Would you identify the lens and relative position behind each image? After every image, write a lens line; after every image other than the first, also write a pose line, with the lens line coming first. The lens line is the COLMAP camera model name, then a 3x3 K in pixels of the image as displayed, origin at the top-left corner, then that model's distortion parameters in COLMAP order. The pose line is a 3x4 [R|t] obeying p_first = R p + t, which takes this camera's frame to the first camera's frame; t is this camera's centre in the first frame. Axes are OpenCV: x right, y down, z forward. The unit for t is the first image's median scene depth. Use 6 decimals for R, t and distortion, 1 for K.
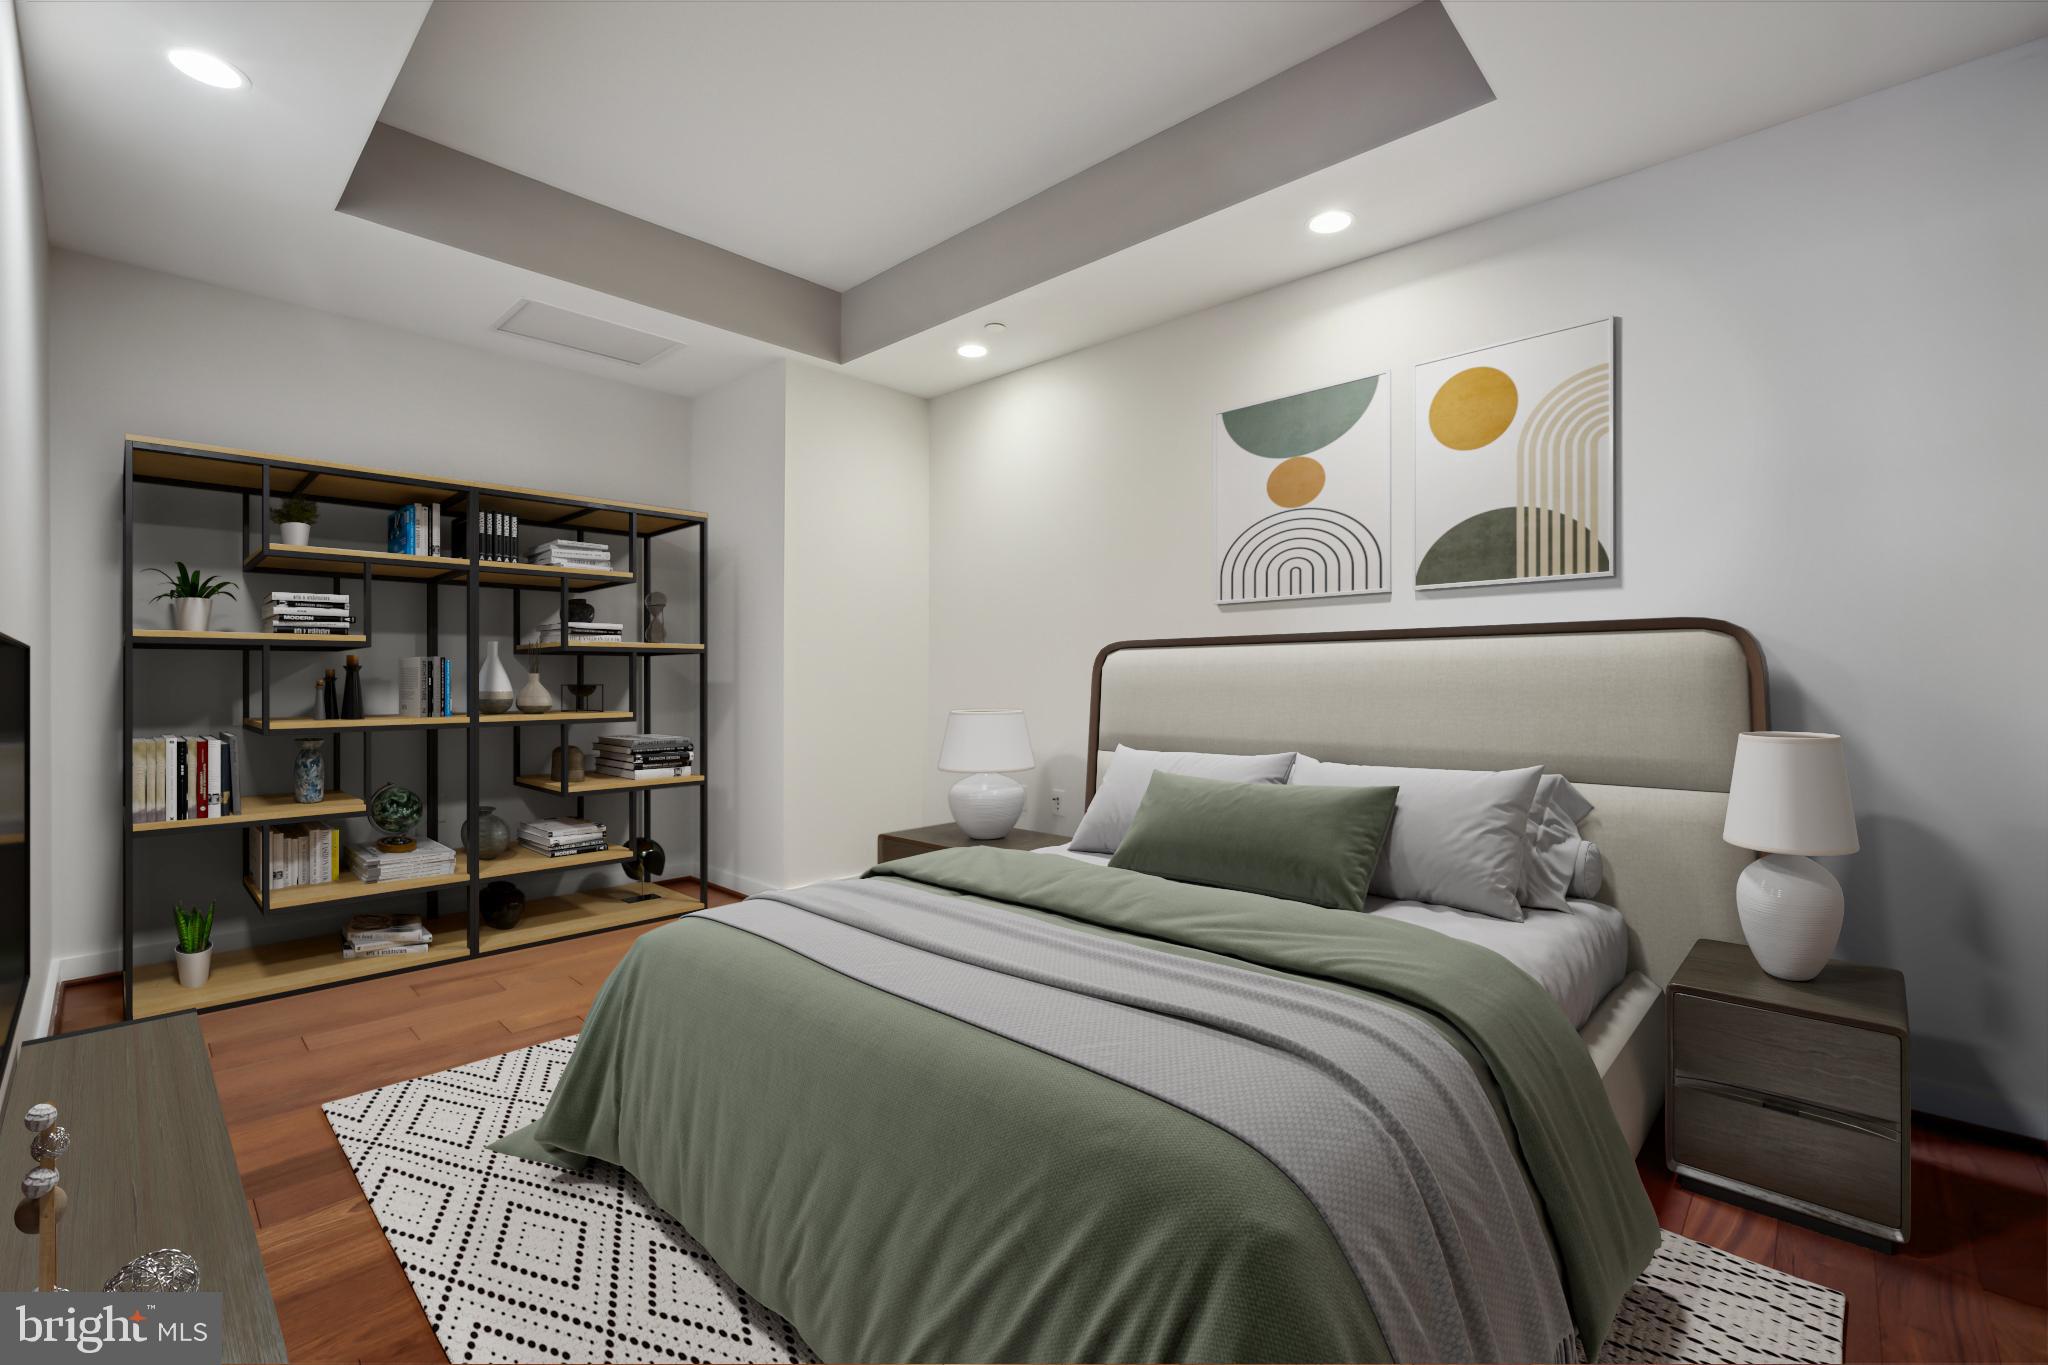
lens RADIAL K [[883.5, 0, 1019.1], [0, 883.5, 700.8], [0, 0, 1]] dist [-0.036662, 0.016822]
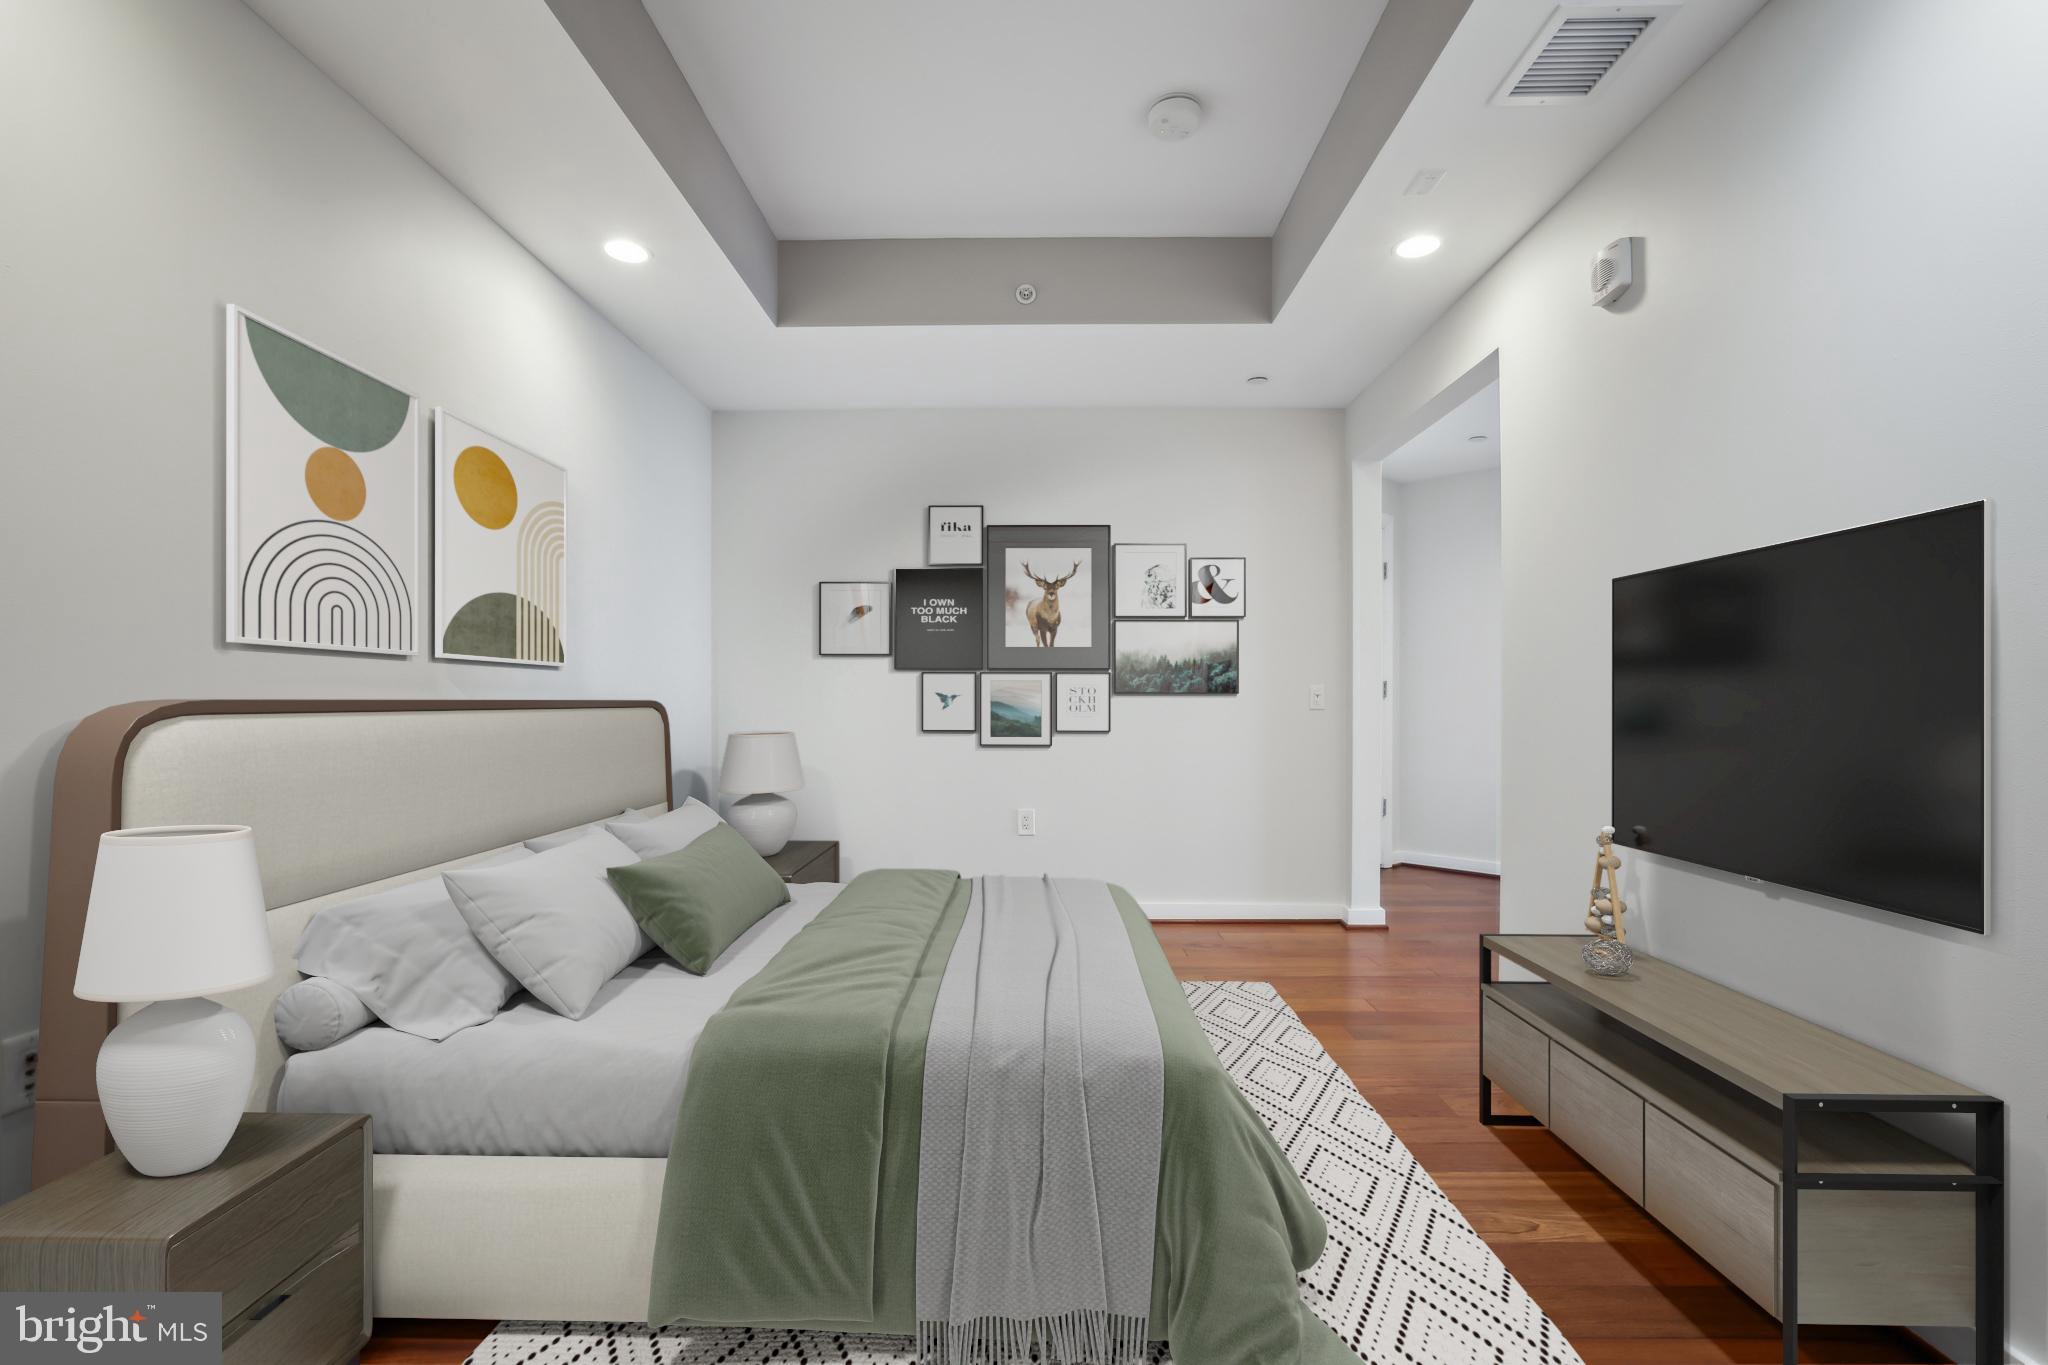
lens RADIAL K [[883.5, 0, 1019.1], [0, 883.5, 700.8], [0, 0, 1]] dist [-0.036662, 0.016822]
pose [[-0.677849, -0.004604, 0.735187, -0.646995], [0.001979, 0.999965, 0.008087, -0.091362], [-0.735198, 0.006937, -0.677816, 1.223513]]
